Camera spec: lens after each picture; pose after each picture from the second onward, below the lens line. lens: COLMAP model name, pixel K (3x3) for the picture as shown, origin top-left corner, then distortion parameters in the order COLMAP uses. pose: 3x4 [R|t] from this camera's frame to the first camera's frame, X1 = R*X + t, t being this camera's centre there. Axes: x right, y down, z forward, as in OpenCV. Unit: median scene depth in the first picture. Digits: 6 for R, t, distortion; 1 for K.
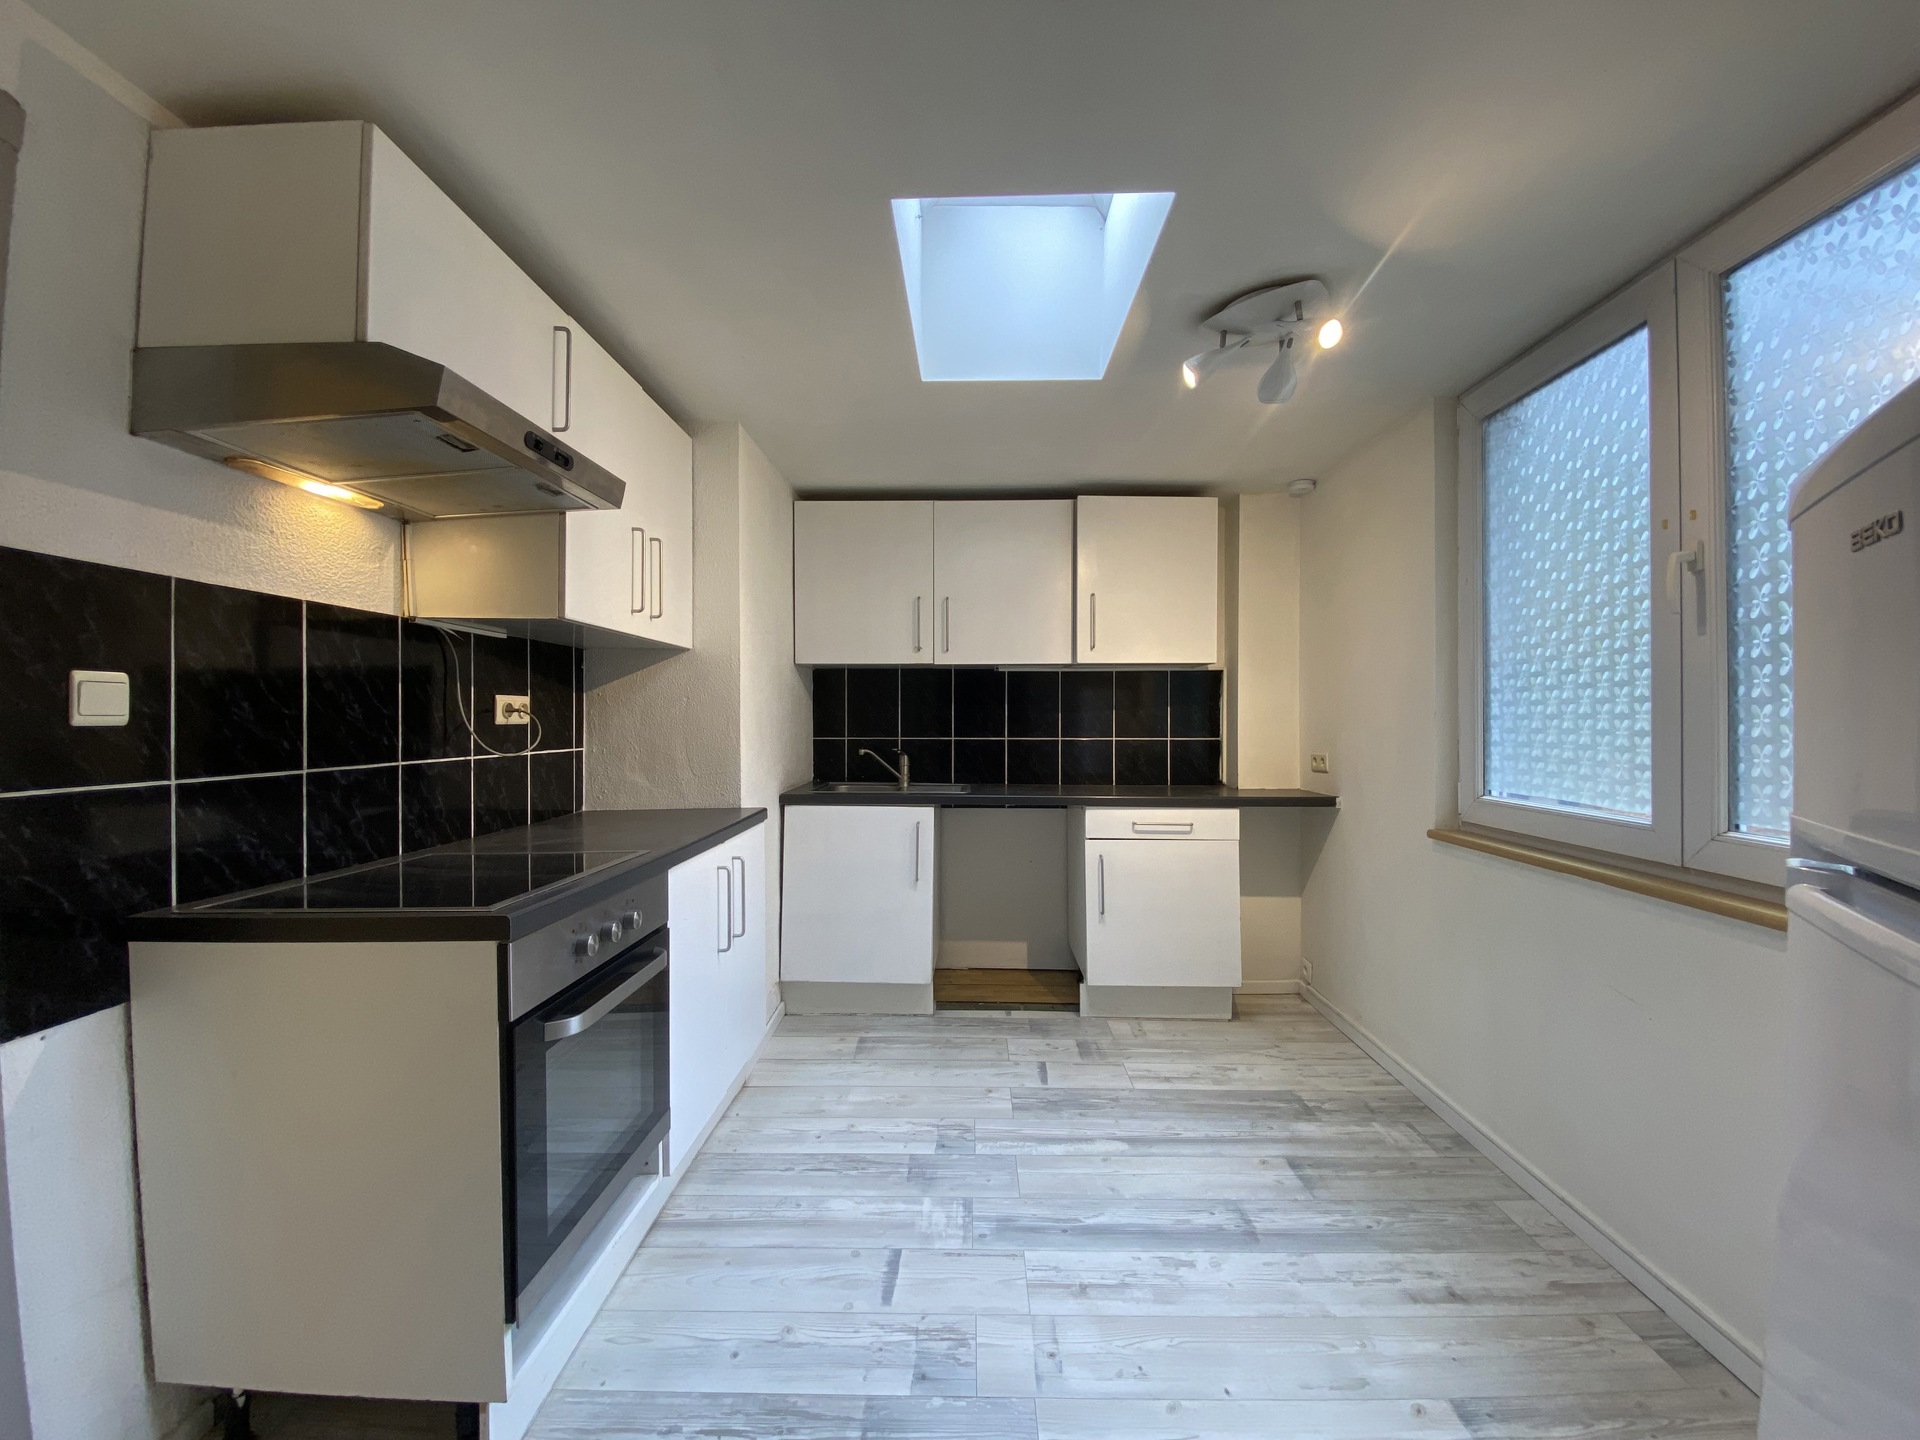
lens RADIAL K [[777.4, 0, 957.5], [0, 777.4, 719.0], [0, 0, 1]] dist [0.017881, -0.017013]
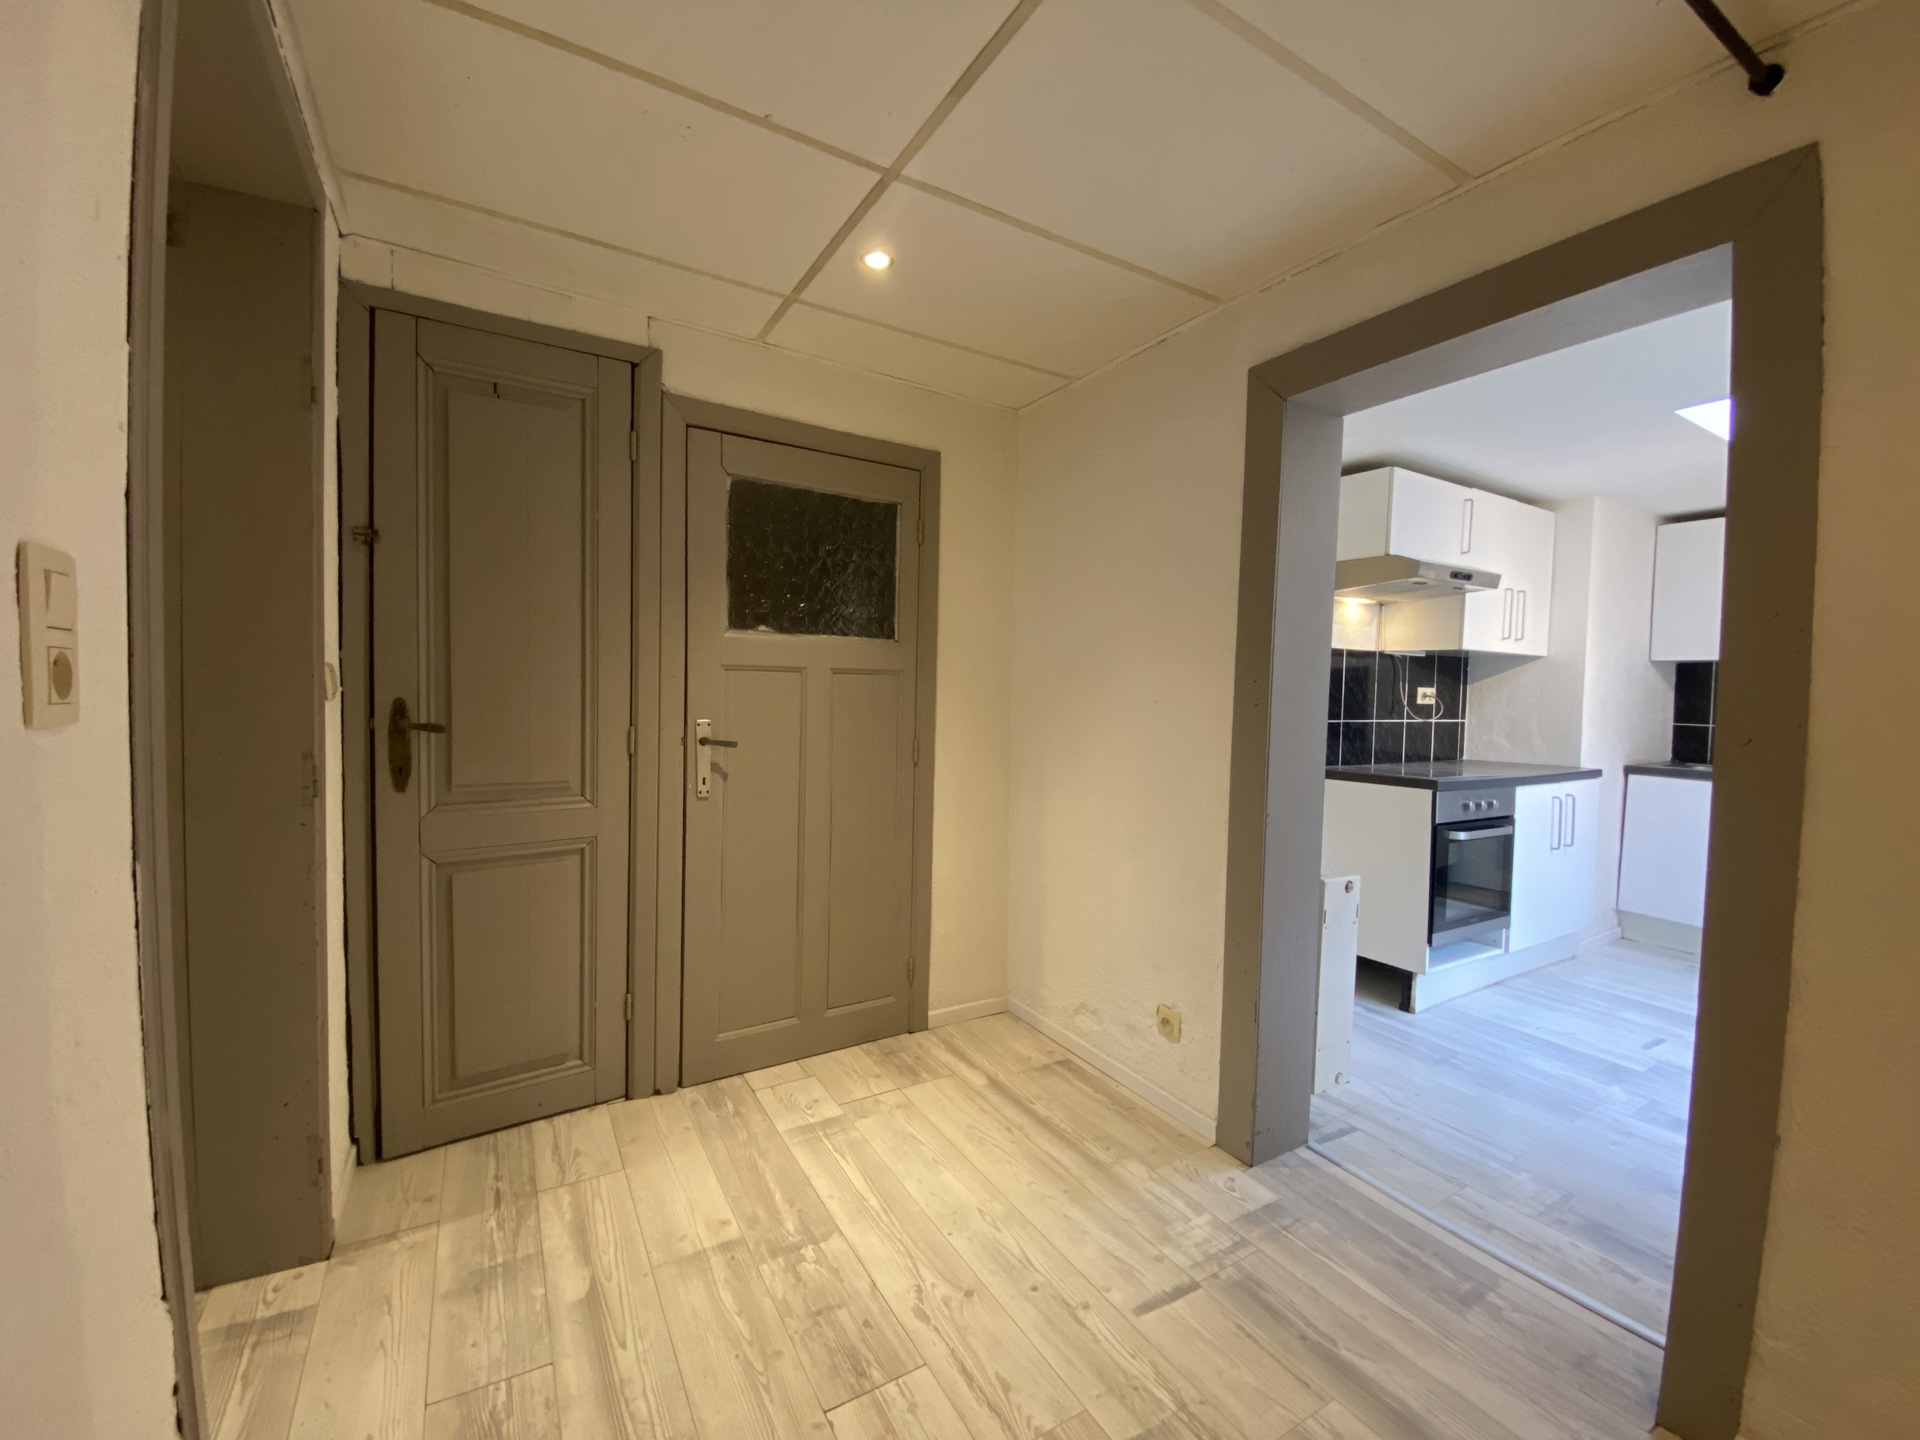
lens RADIAL K [[788.0, 0, 960.7], [0, 788.0, 714.3], [0, 0, 1]] dist [-0.008811, -0.000095]
pose [[0.536052, 0.043753, -0.843050, 0.458068], [-0.024492, 0.999042, 0.036275, -0.010221], [0.843829, 0.001202, 0.536610, -1.049067]]
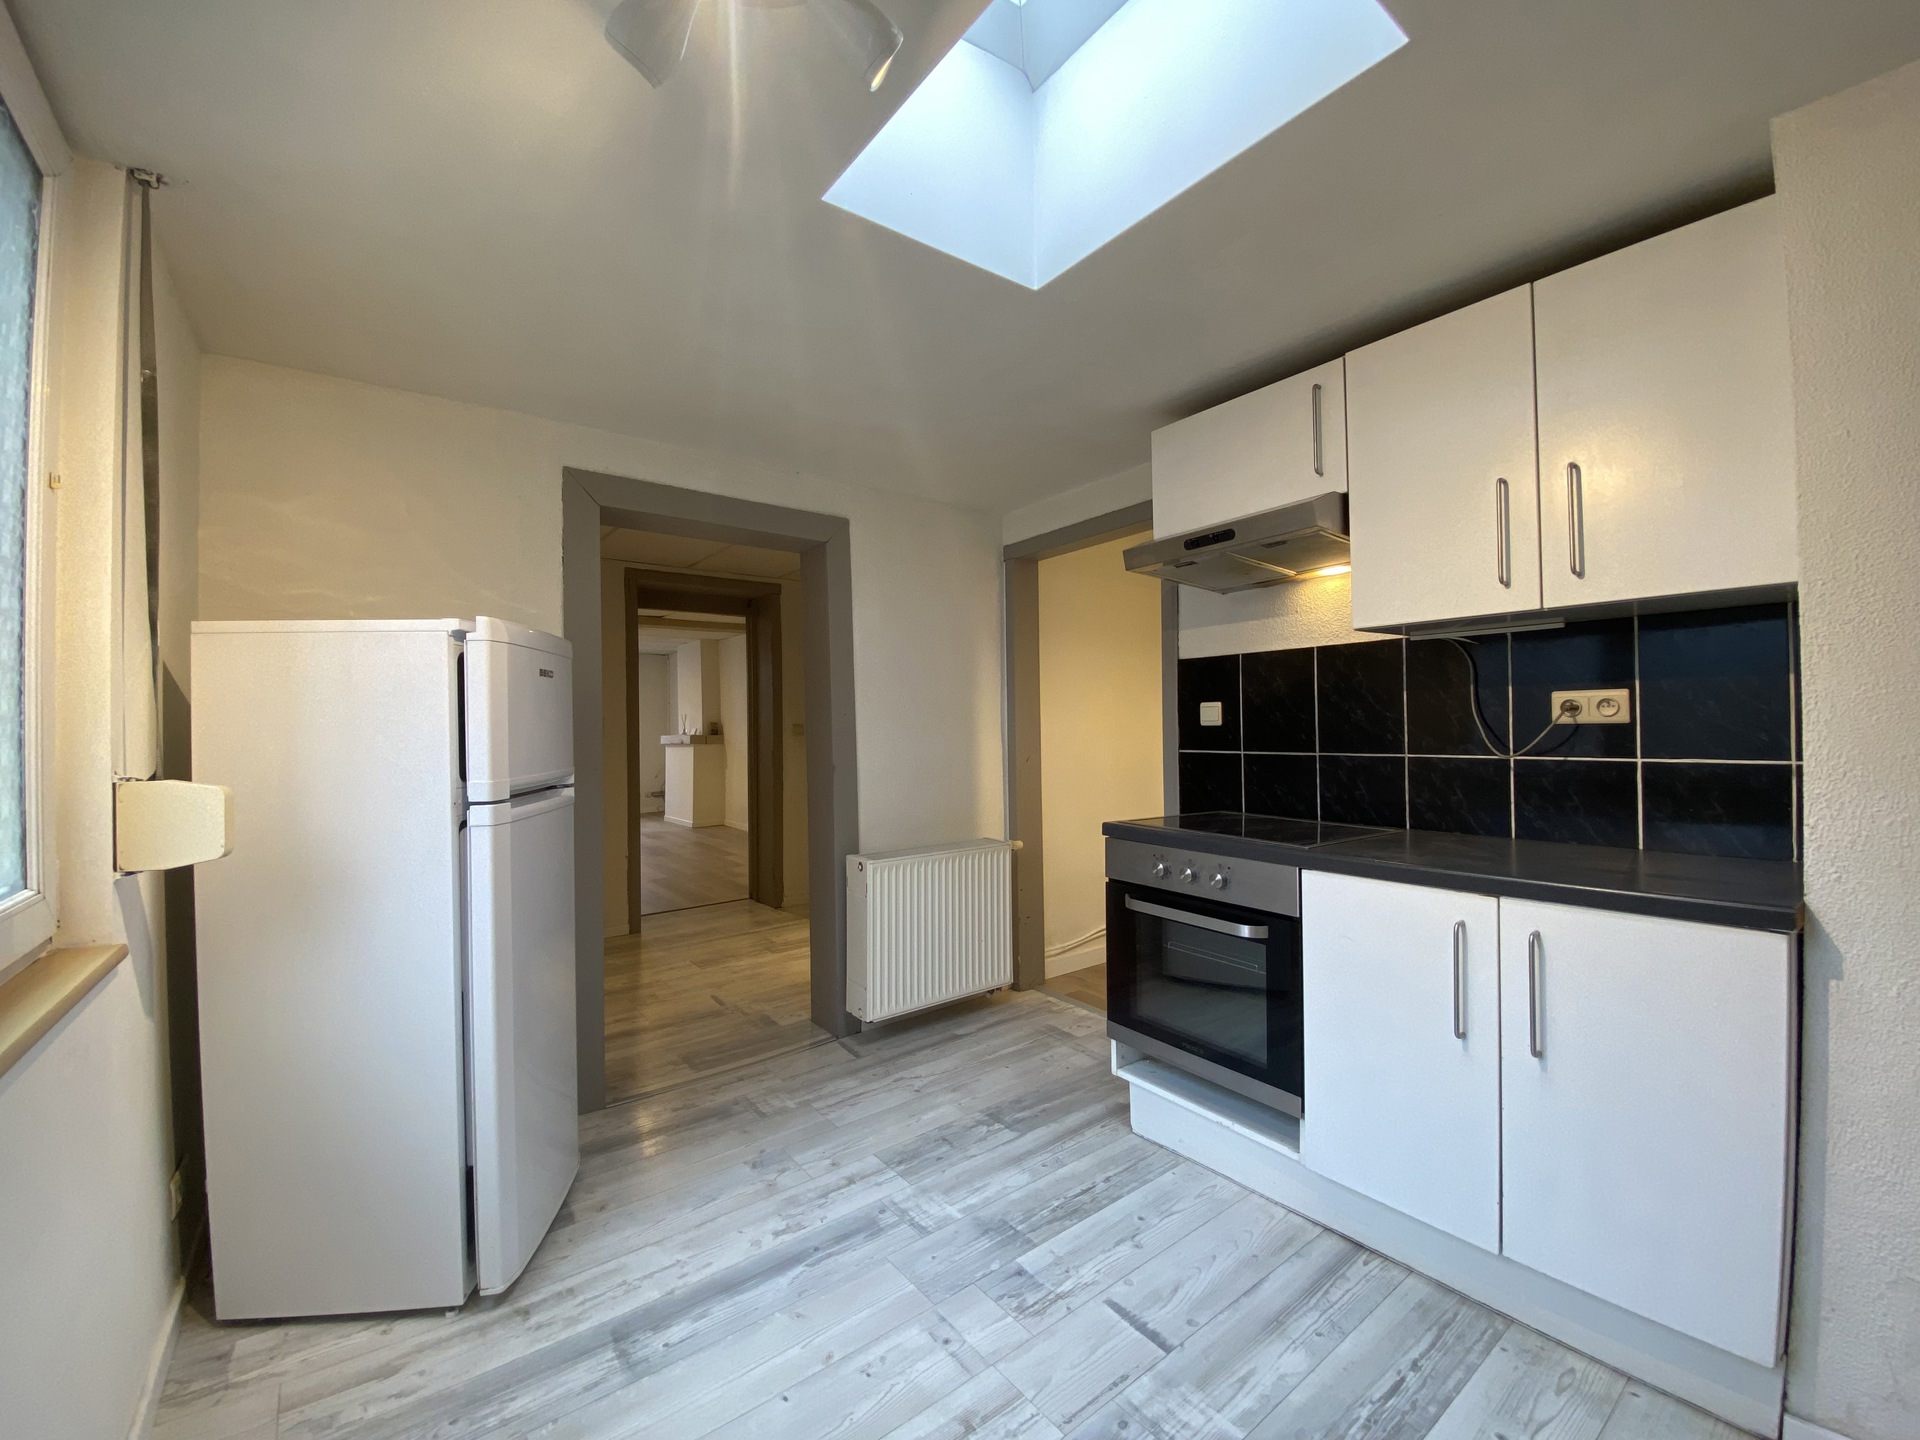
lens RADIAL K [[777.4, 0, 957.5], [0, 777.4, 719.0], [0, 0, 1]] dist [0.017881, -0.017013]
pose [[-0.779934, 0.005037, -0.625841, 0.610390], [0.014189, 0.999853, -0.009635, 0.000234], [0.625701, -0.016395, -0.779891, 1.483463]]
